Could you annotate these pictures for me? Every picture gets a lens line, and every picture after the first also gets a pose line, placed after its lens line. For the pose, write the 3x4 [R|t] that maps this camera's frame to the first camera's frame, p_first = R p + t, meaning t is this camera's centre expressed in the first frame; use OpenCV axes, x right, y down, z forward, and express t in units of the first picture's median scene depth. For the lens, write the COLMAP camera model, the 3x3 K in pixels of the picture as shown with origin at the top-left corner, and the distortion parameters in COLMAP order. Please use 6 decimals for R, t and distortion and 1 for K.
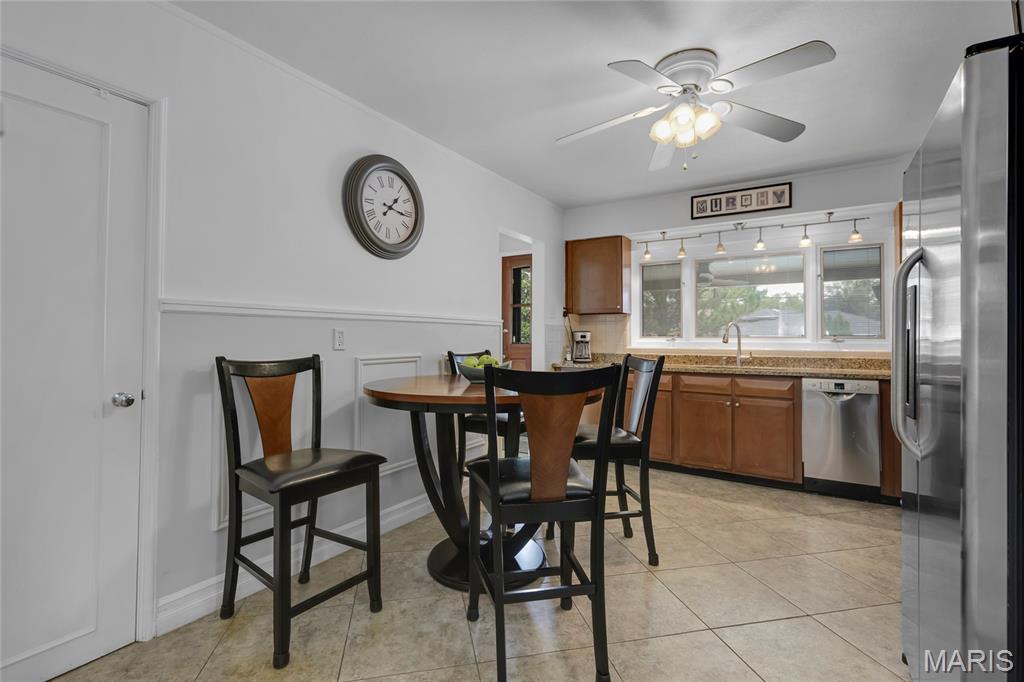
lens RADIAL K [[462.8, 0, 510.7], [0, 462.8, 338.8], [0, 0, 1]] dist [0.002352, 0.000761]
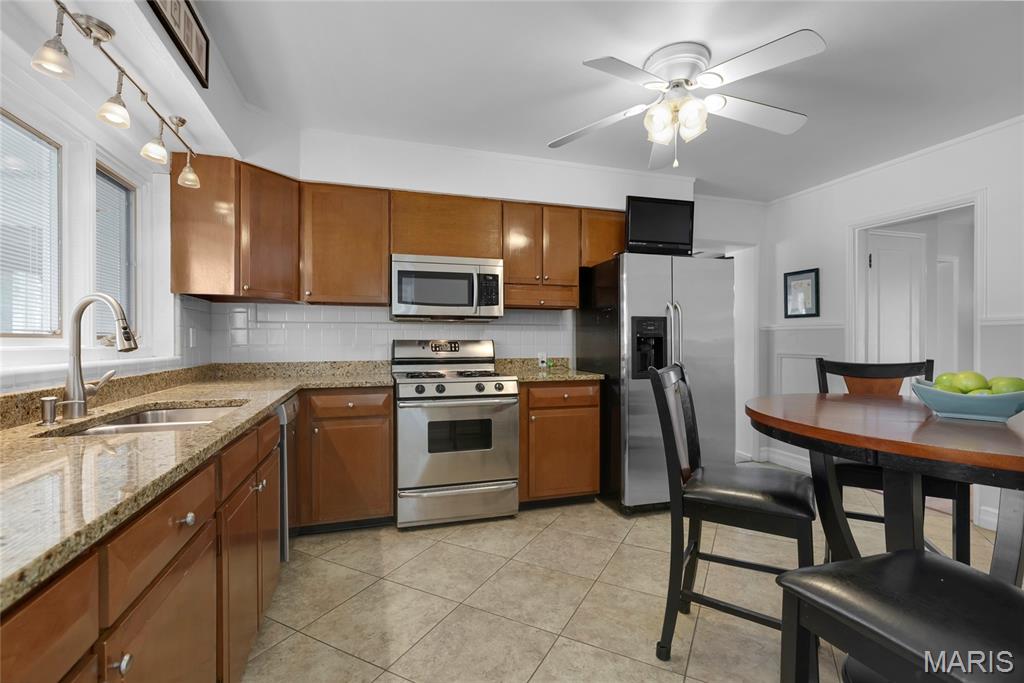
lens RADIAL K [[462.8, 0, 510.6], [0, 462.8, 339.8], [0, 0, 1]] dist [0.002352, 0.000761]
pose [[-0.759348, 0.001764, 0.650682, 0.006676], [0.001420, 0.999998, -0.001054, 0.003127], [-0.650683, 0.000124, -0.759349, 1.434054]]
